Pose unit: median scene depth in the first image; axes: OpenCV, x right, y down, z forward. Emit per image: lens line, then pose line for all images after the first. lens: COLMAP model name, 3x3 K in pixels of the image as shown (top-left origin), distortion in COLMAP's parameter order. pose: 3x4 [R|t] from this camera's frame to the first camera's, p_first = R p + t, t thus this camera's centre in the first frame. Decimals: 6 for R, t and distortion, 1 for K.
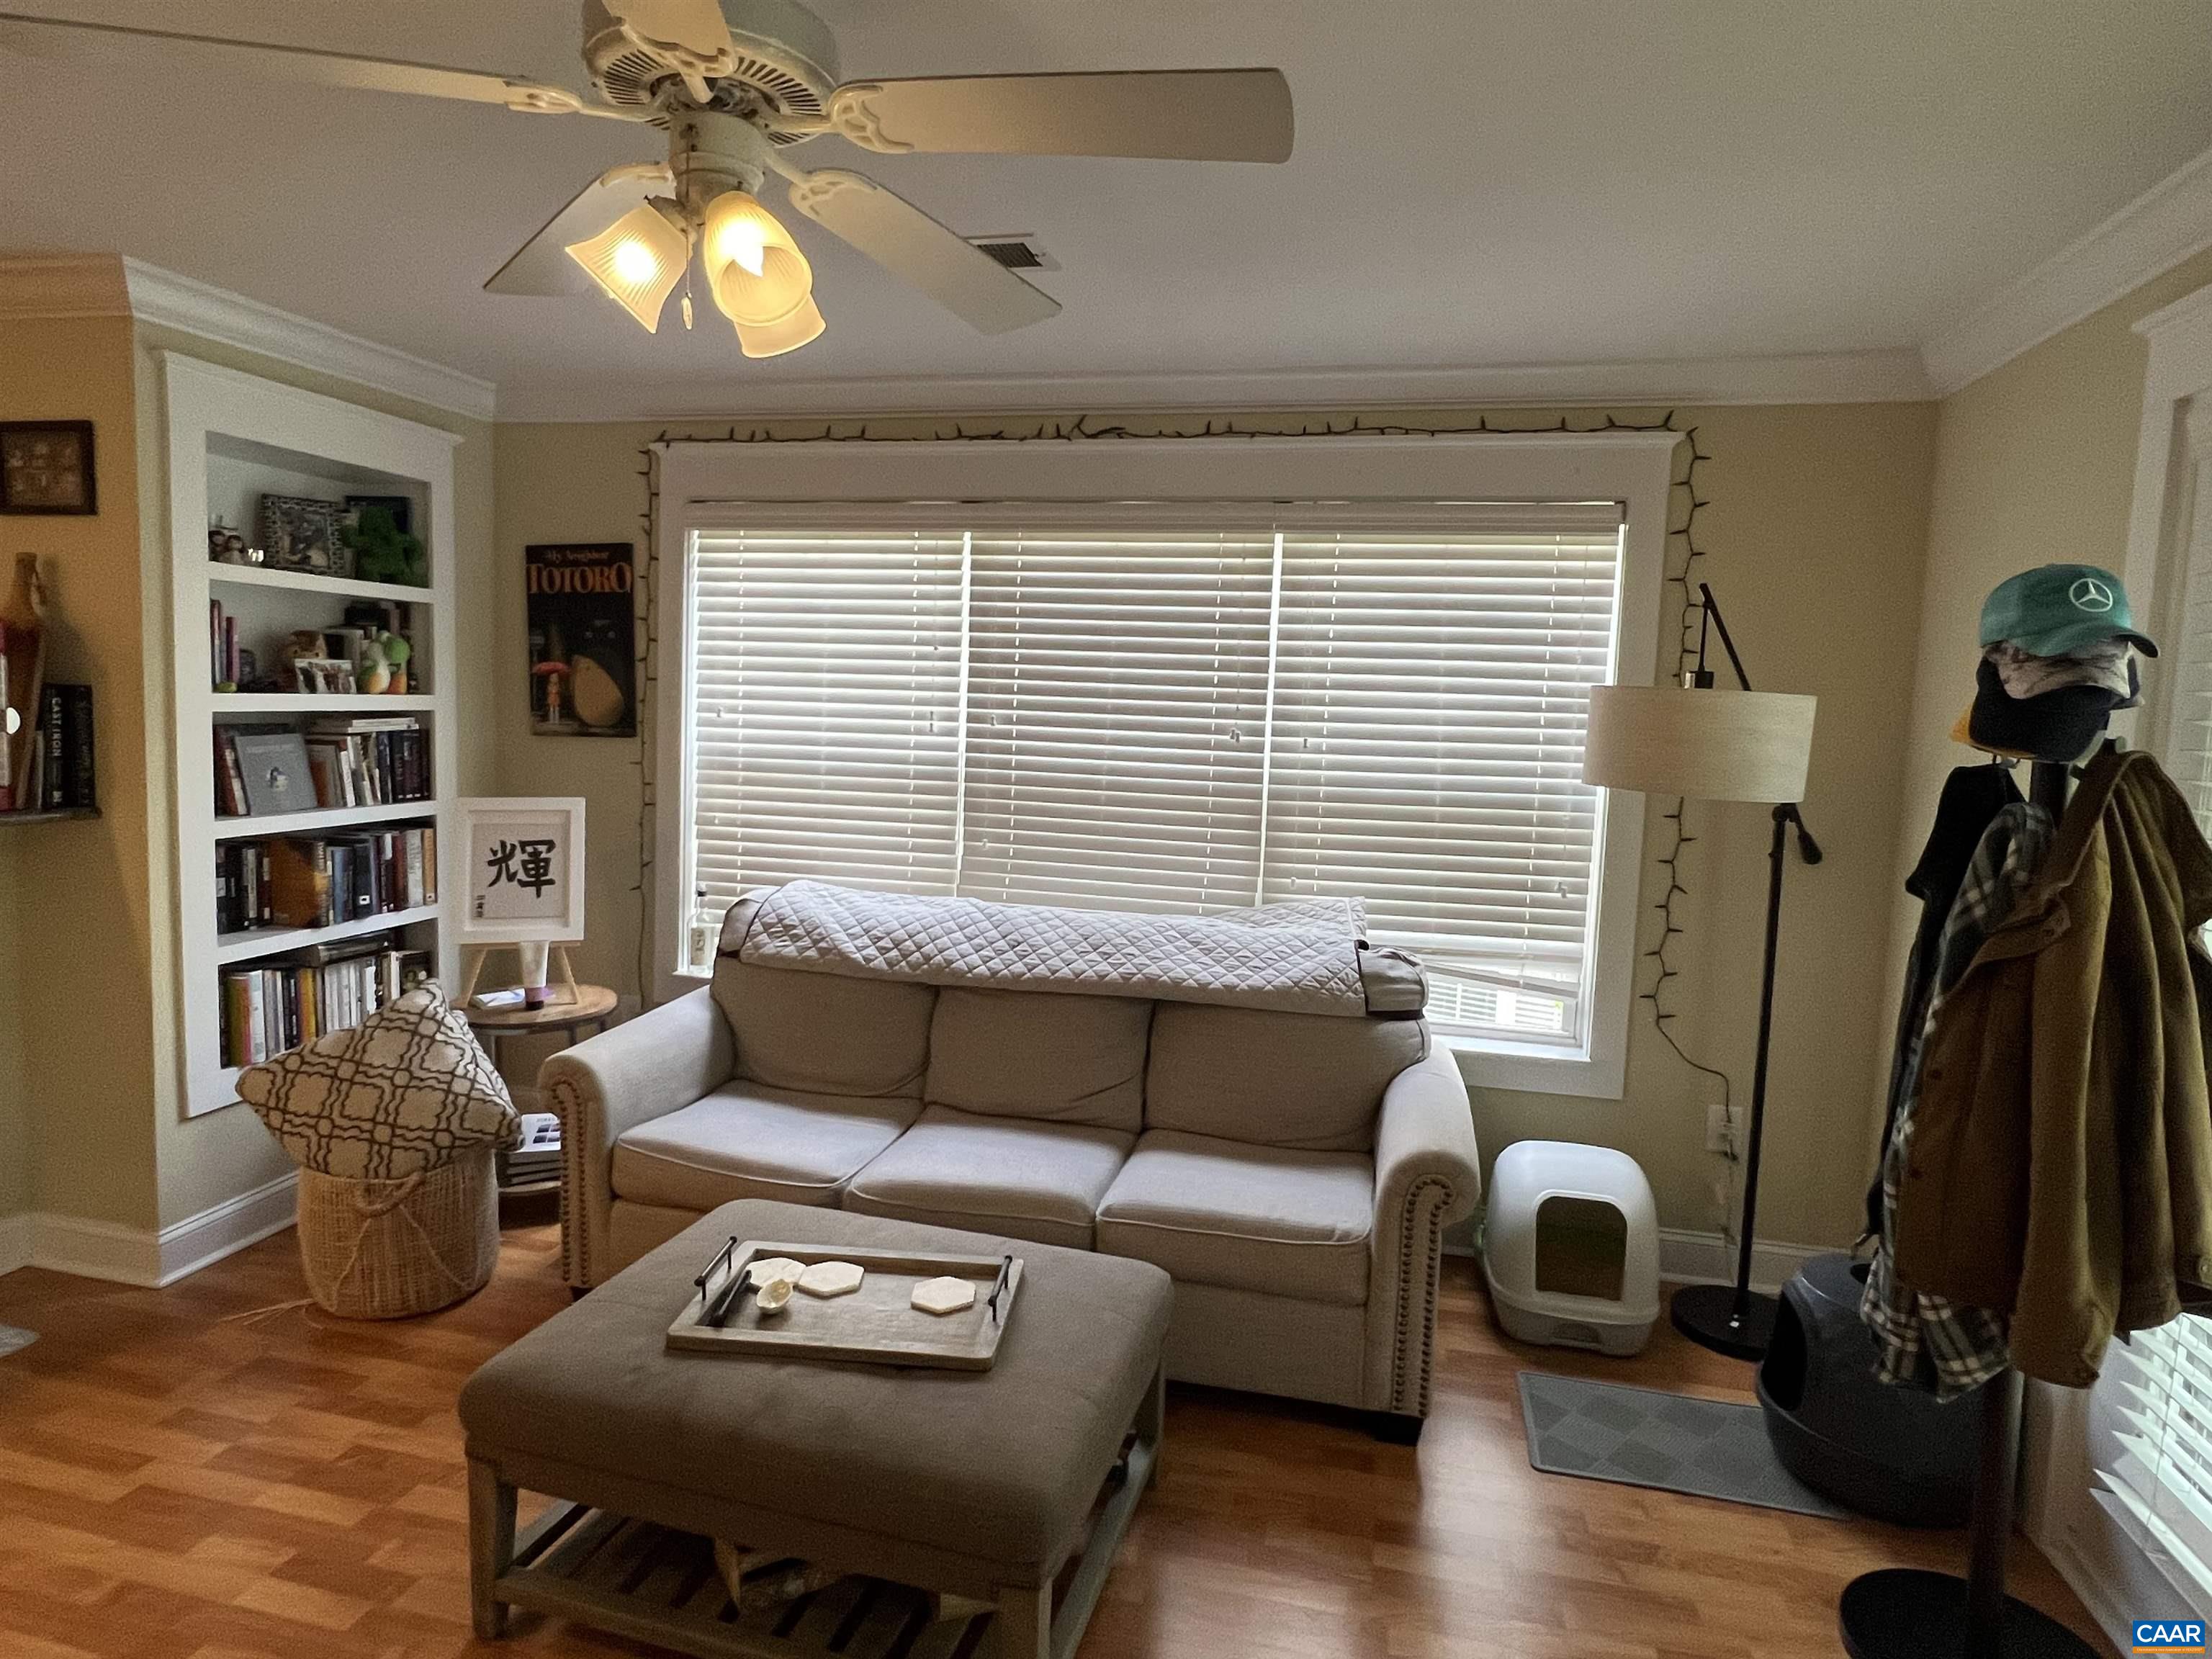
lens RADIAL K [[1236.5, 0, 1098.9], [0, 1236.5, 824.1], [0, 0, 1]] dist [-0.003082, 0.001484]
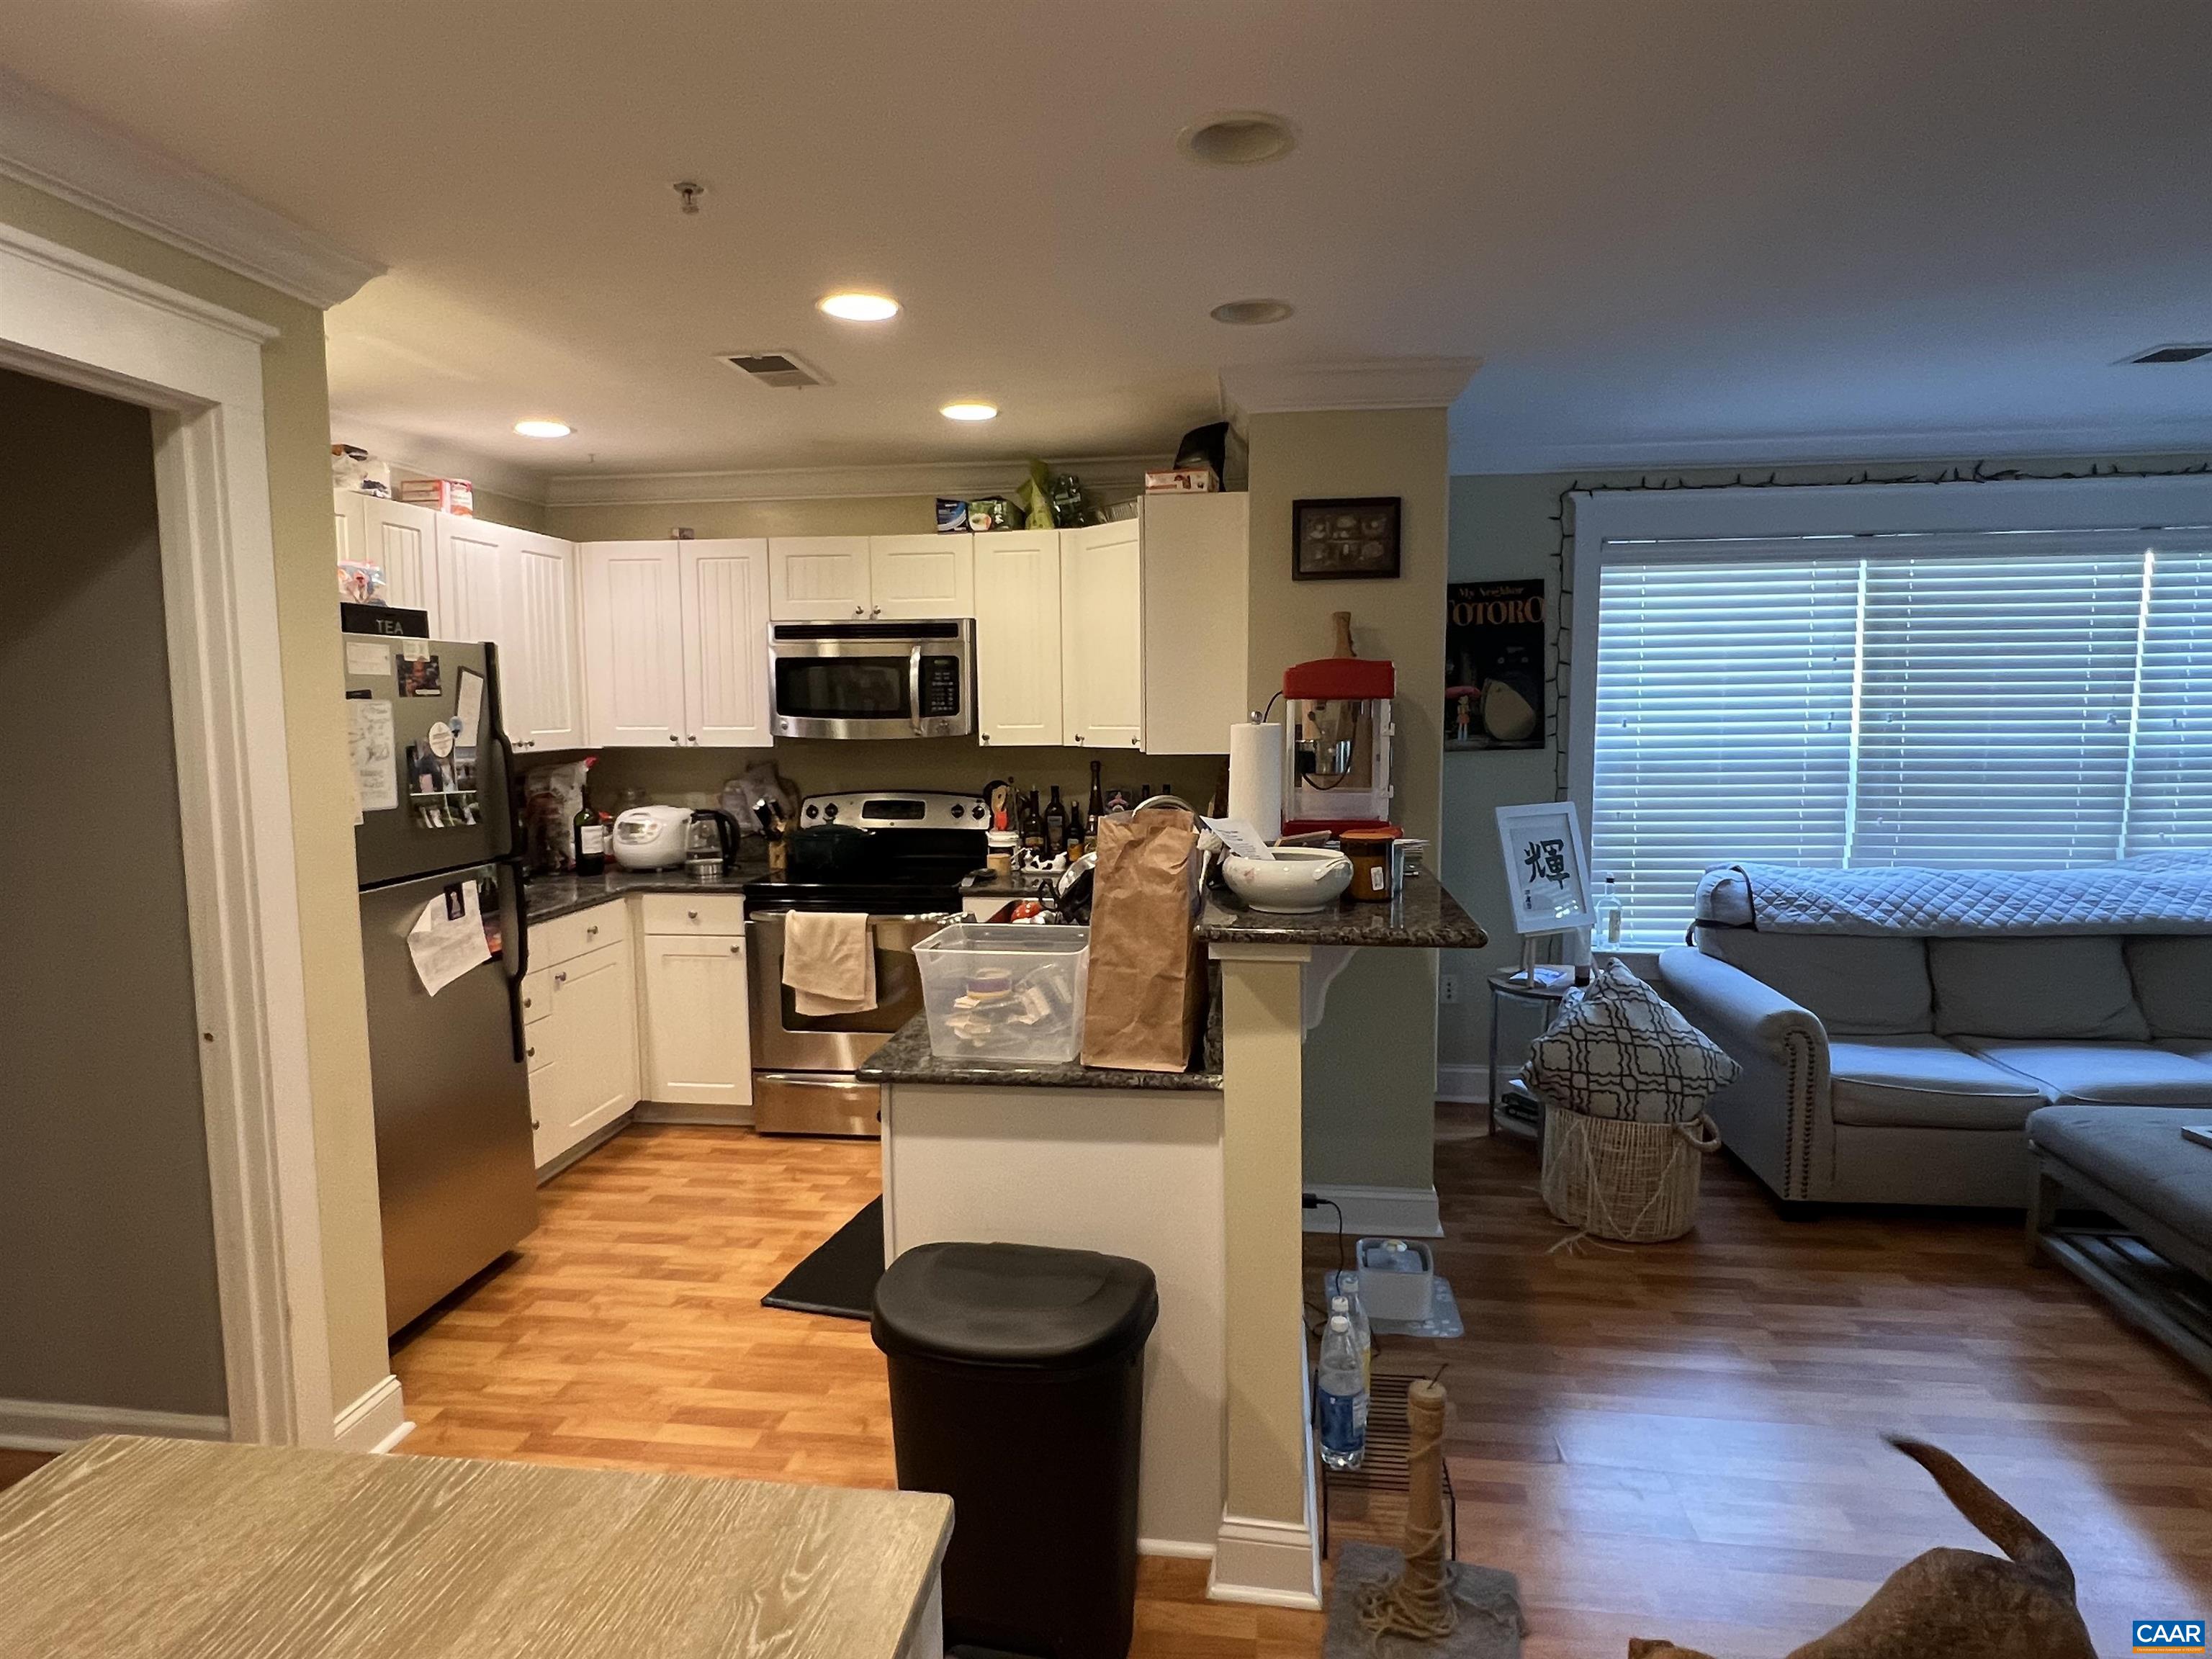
lens RADIAL K [[1236.5, 0, 1098.9], [0, 1236.5, 824.1], [0, 0, 1]] dist [-0.003082, 0.001484]
pose [[0.992769, -0.058787, 0.104657, -0.976002], [0.058586, 0.998270, 0.004998, -0.031903], [-0.104769, 0.001169, 0.994496, -0.104524]]
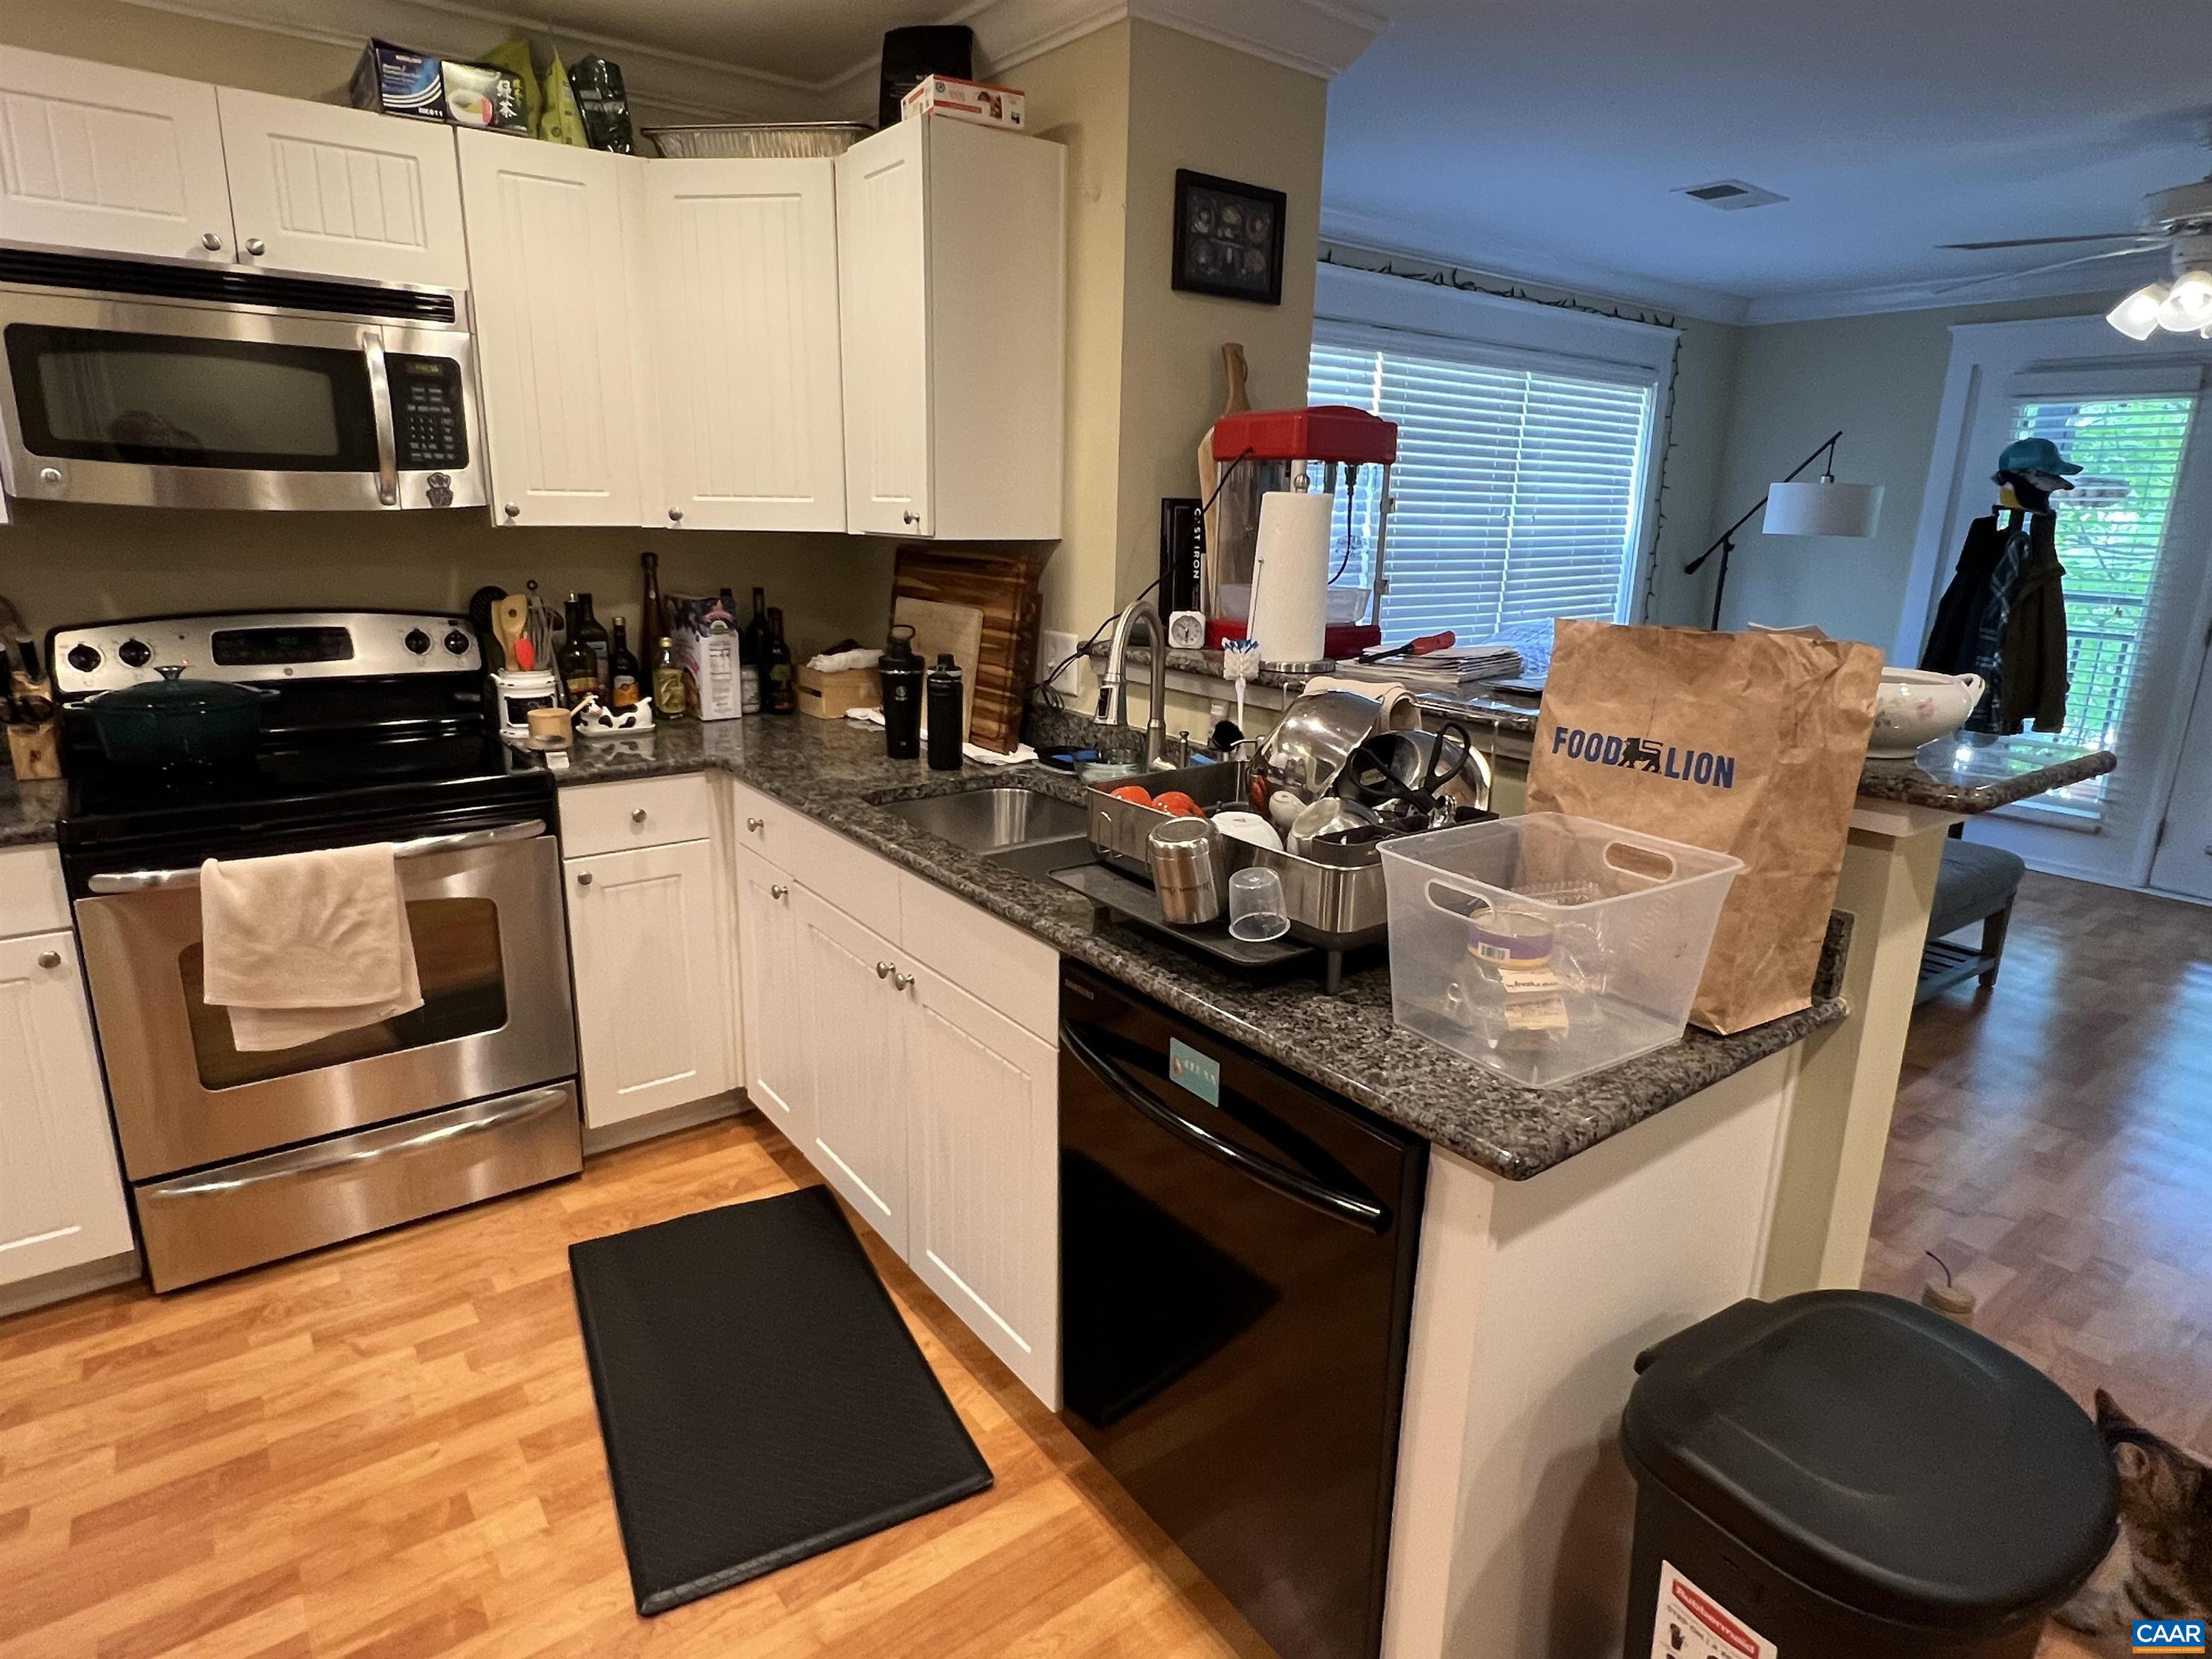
lens RADIAL K [[1236.5, 0, 1098.9], [0, 1236.5, 824.1], [0, 0, 1]] dist [-0.003082, 0.001484]
pose [[0.634953, -0.218959, 0.740873, -1.305245], [0.079684, 0.972442, 0.219105, -0.071578], [-0.768431, -0.080086, 0.634902, 0.394179]]
